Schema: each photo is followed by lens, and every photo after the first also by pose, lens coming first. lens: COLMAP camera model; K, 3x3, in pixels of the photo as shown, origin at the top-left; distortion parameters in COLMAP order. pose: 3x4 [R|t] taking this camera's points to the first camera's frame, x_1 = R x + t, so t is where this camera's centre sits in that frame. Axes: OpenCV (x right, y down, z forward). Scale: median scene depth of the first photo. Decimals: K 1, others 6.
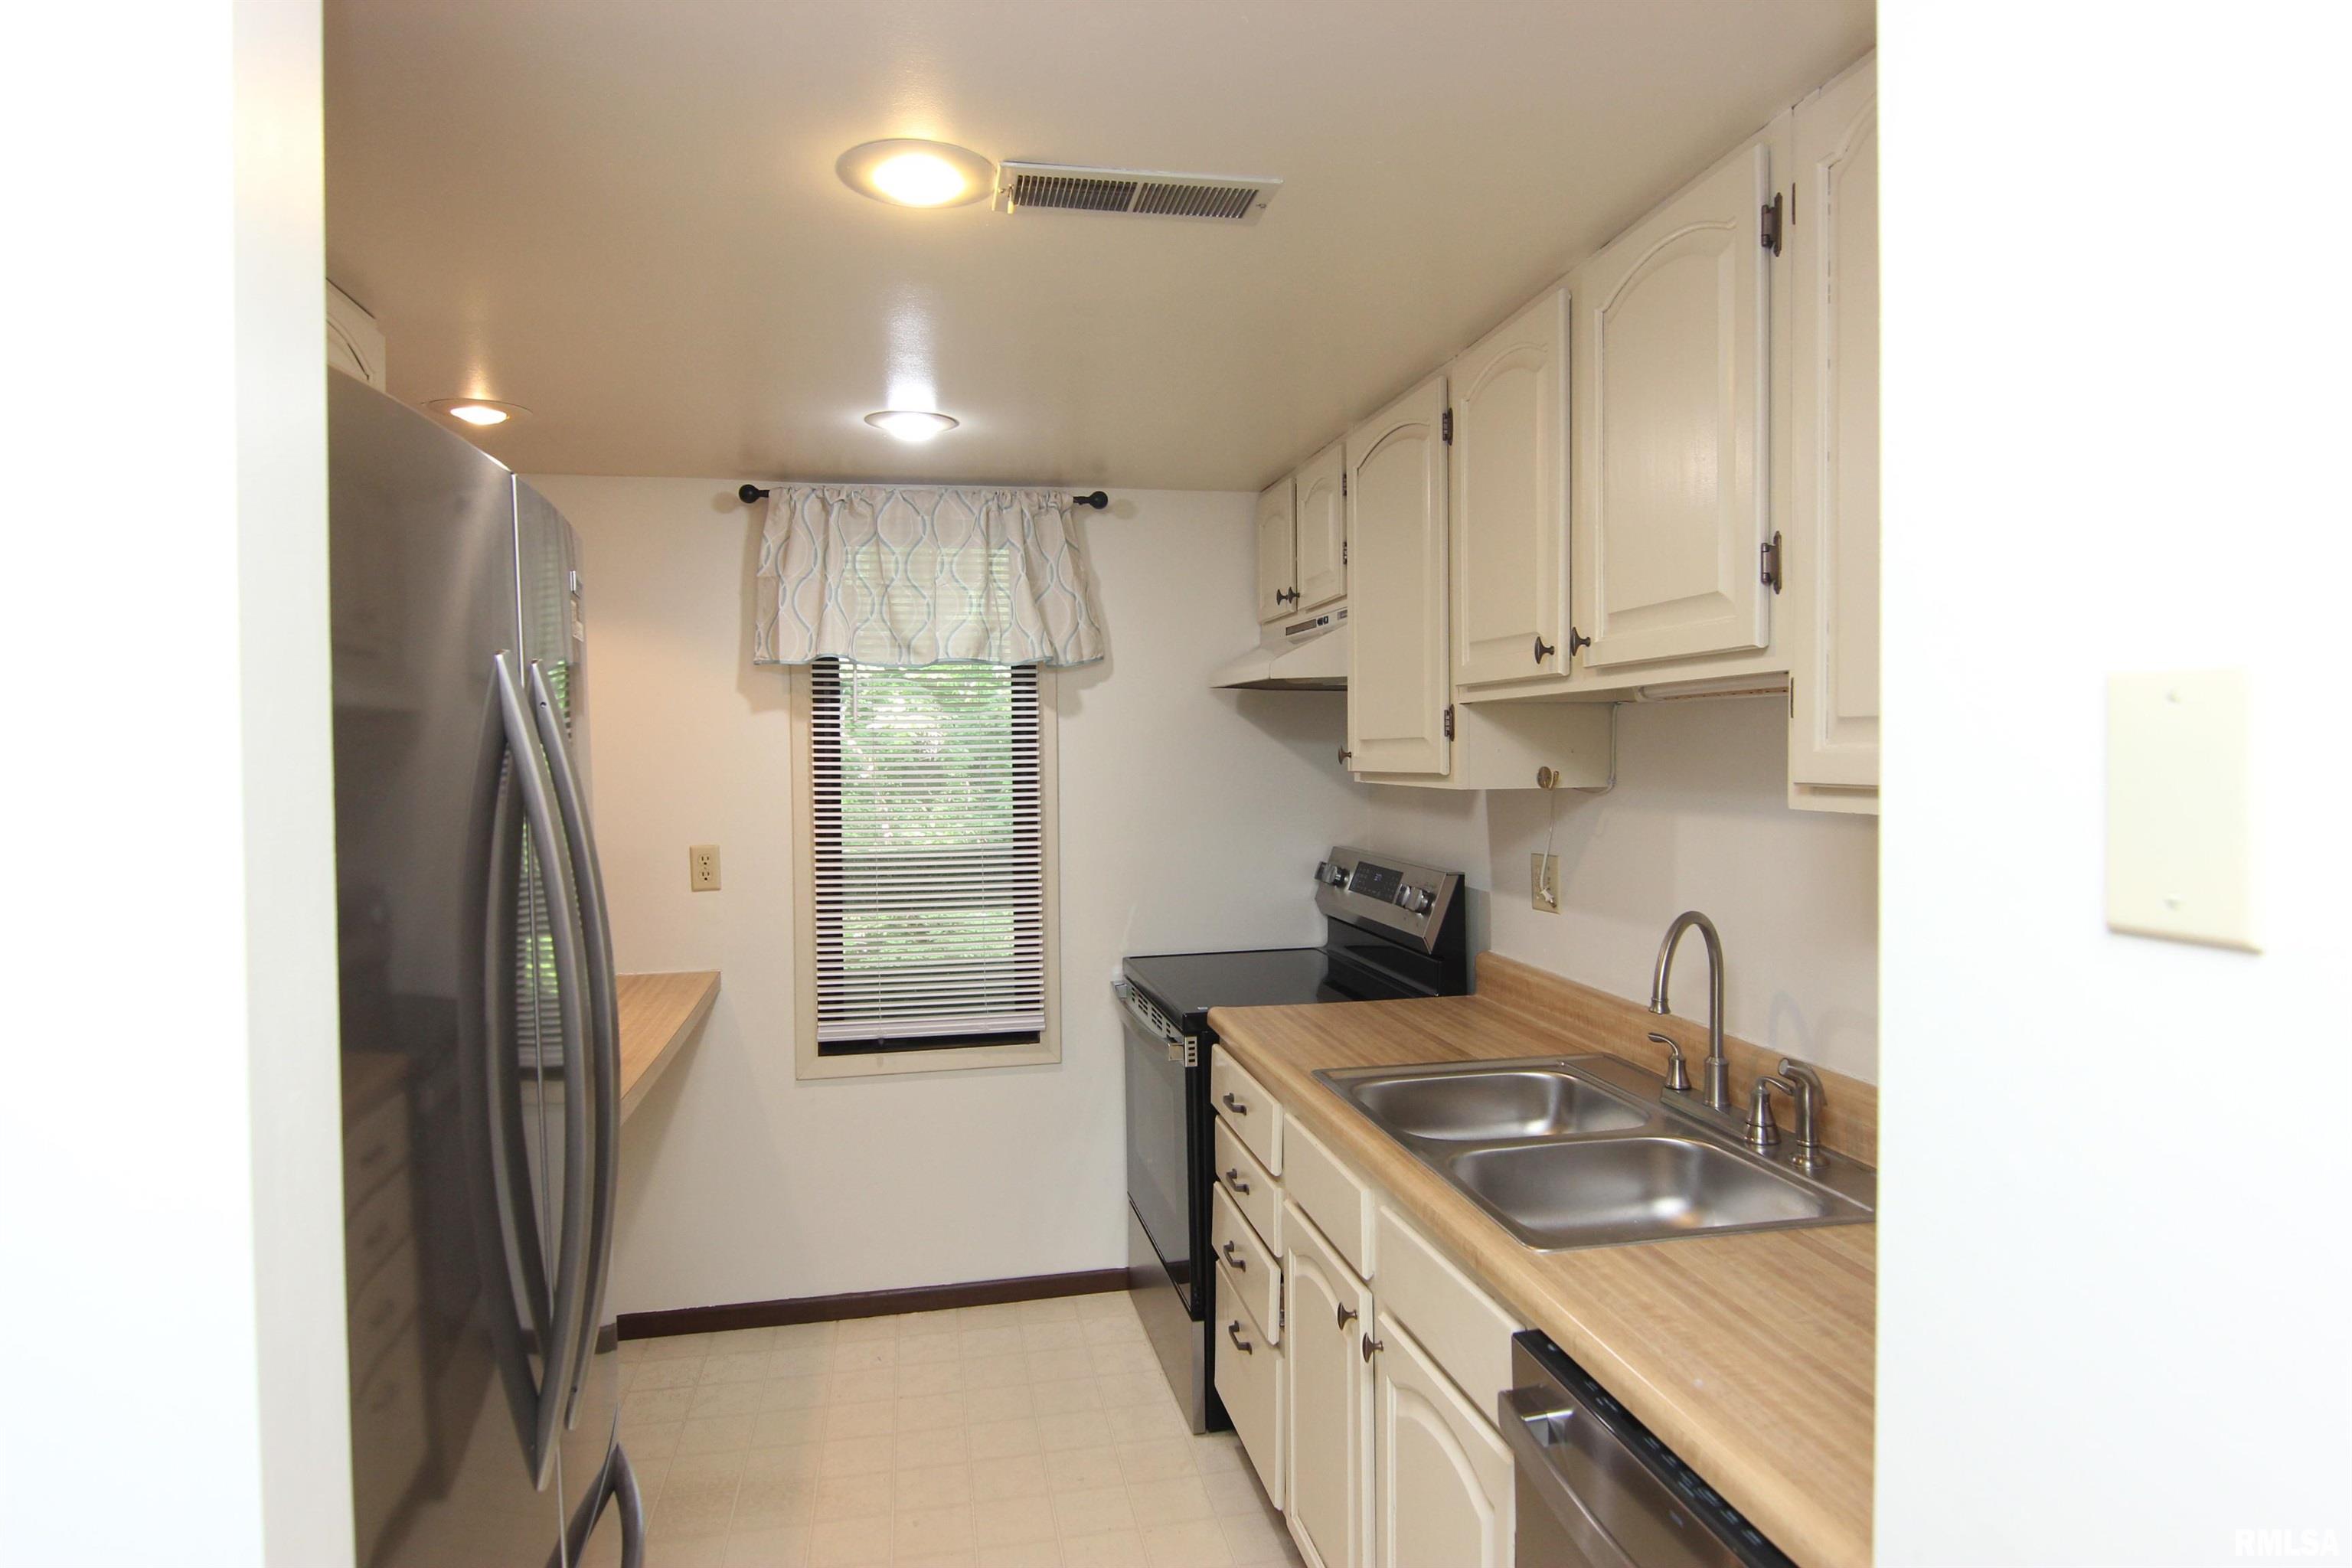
lens RADIAL K [[1322.7, 0, 1174.8], [0, 1322.7, 773.6], [0, 0, 1]] dist [-0.002986, -0.014821]
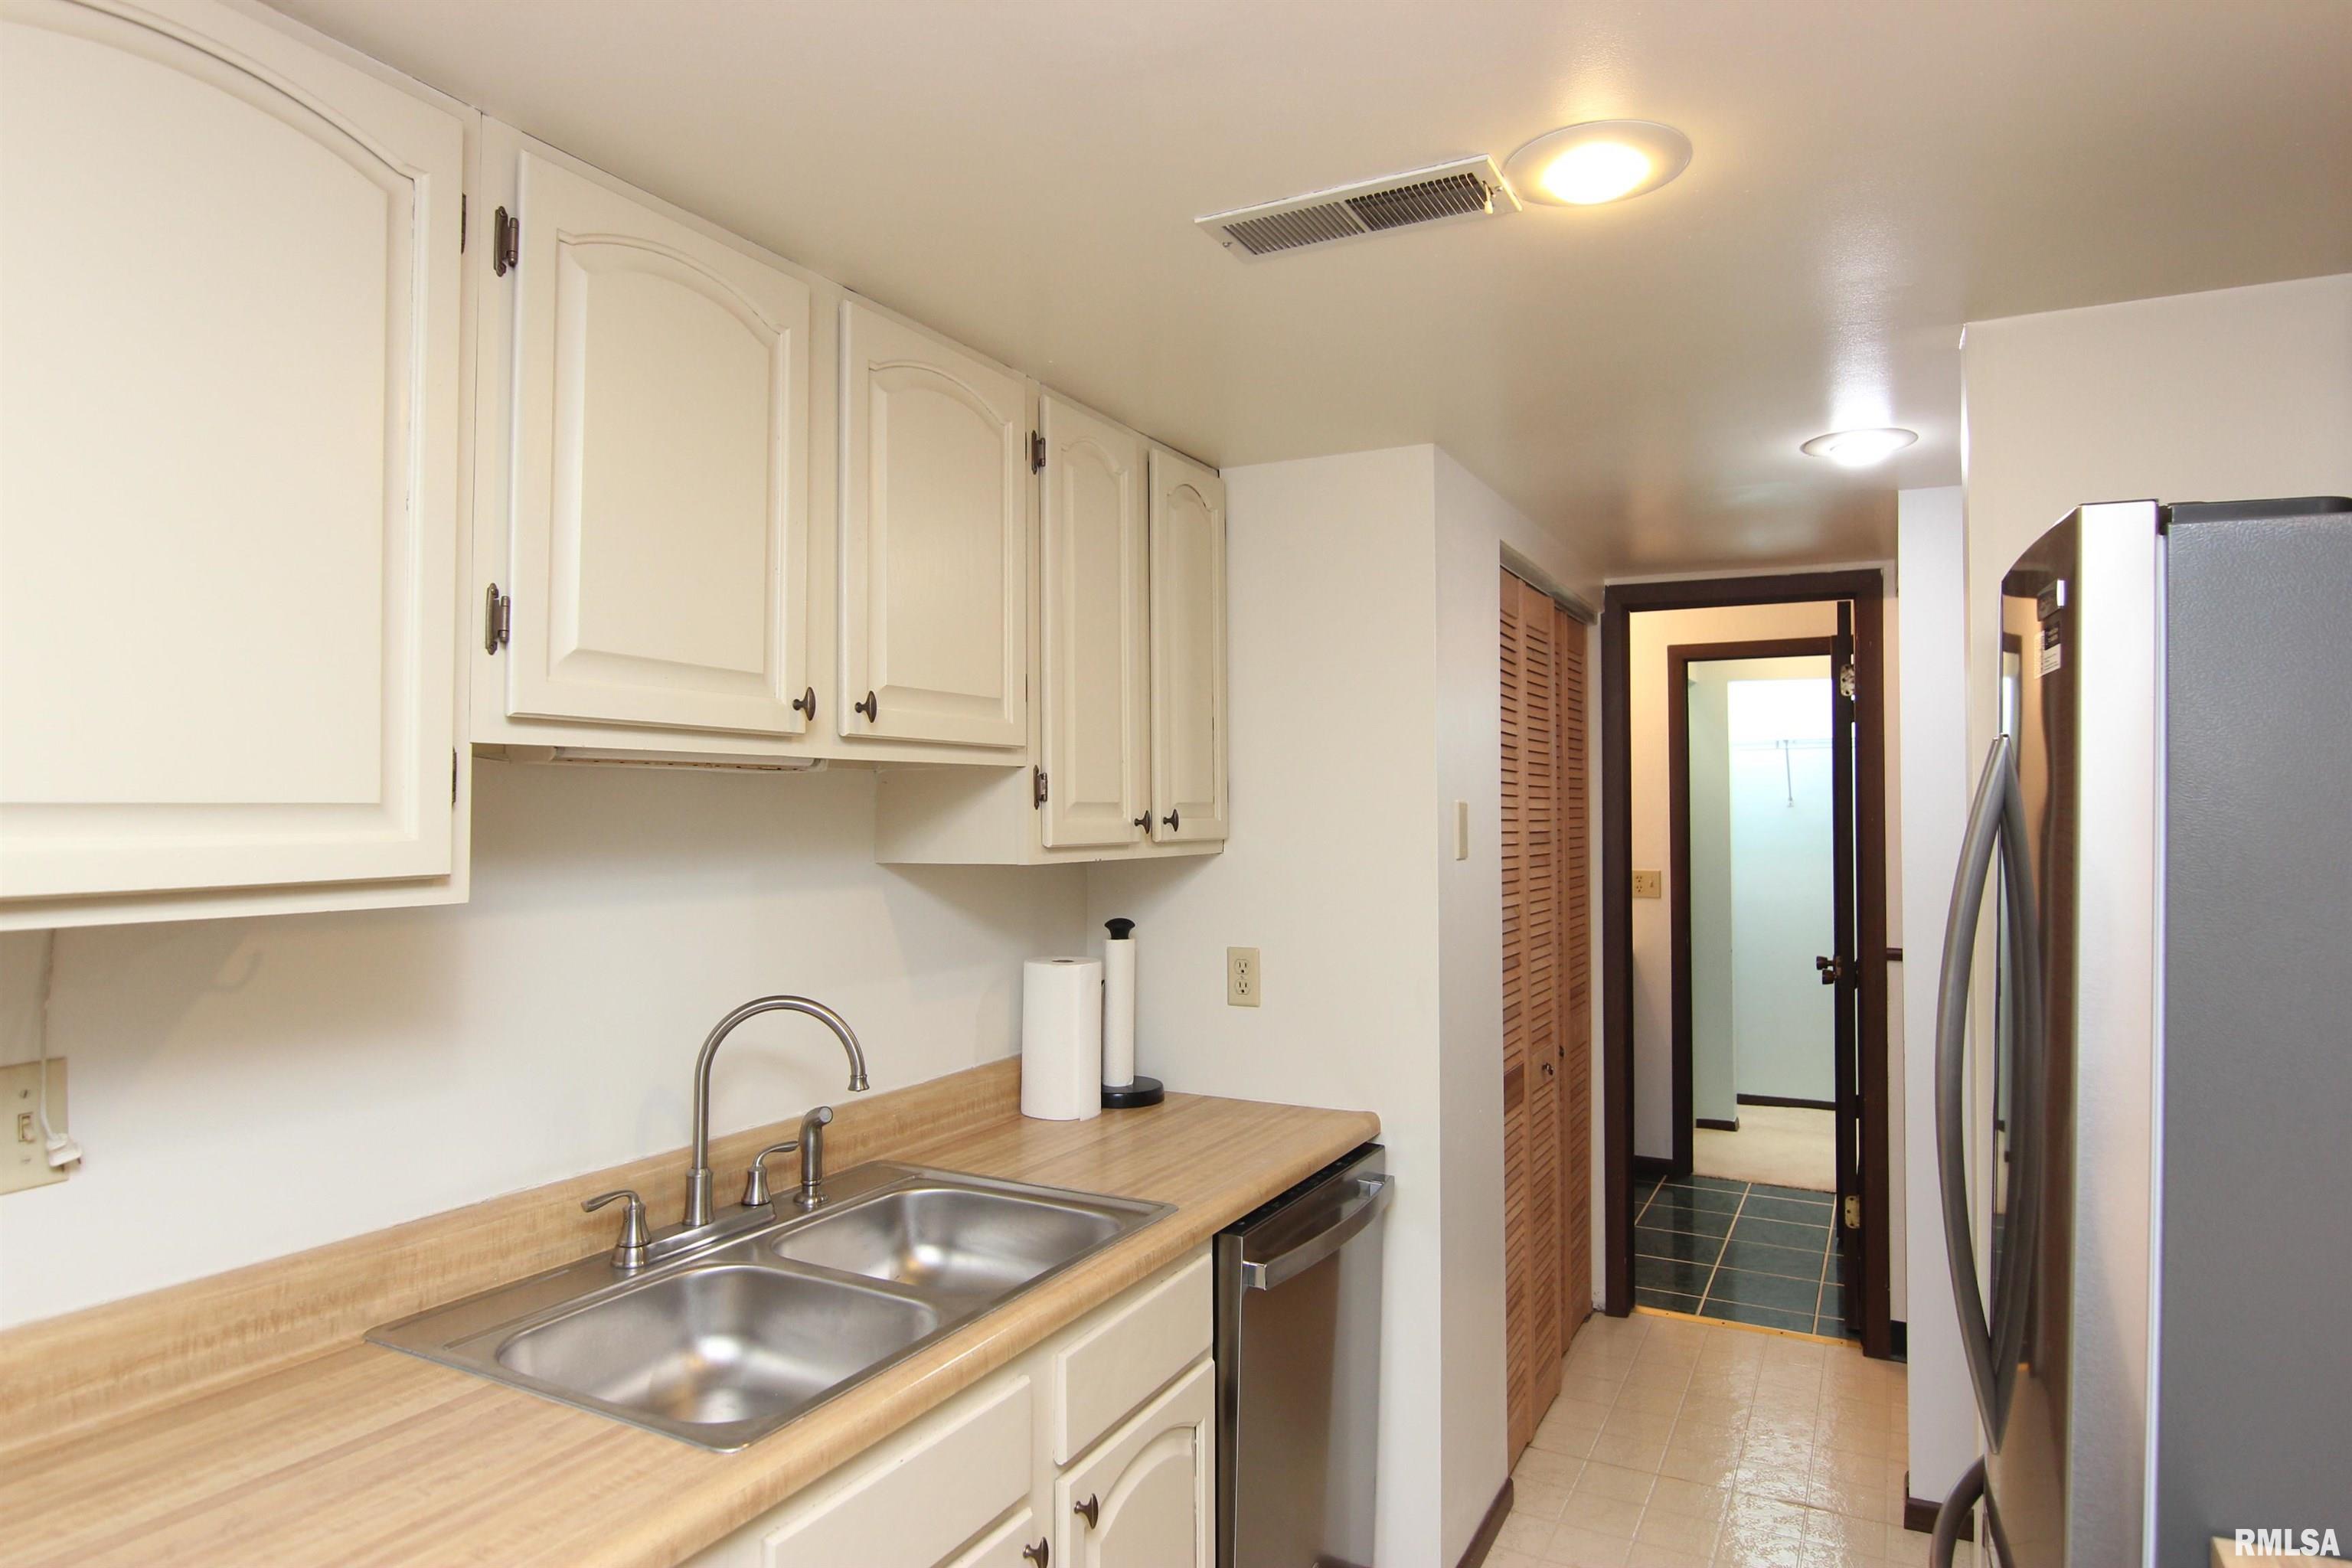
lens RADIAL K [[1367.5, 0, 1176.0], [0, 1367.5, 784.0], [0, 0, 1]] dist [0.000016, 0.000009]
pose [[-0.773624, 0.014971, 0.633468, -0.272593], [0.013987, 0.999881, -0.006550, -0.025140], [-0.633491, 0.003793, -0.773741, 0.932633]]
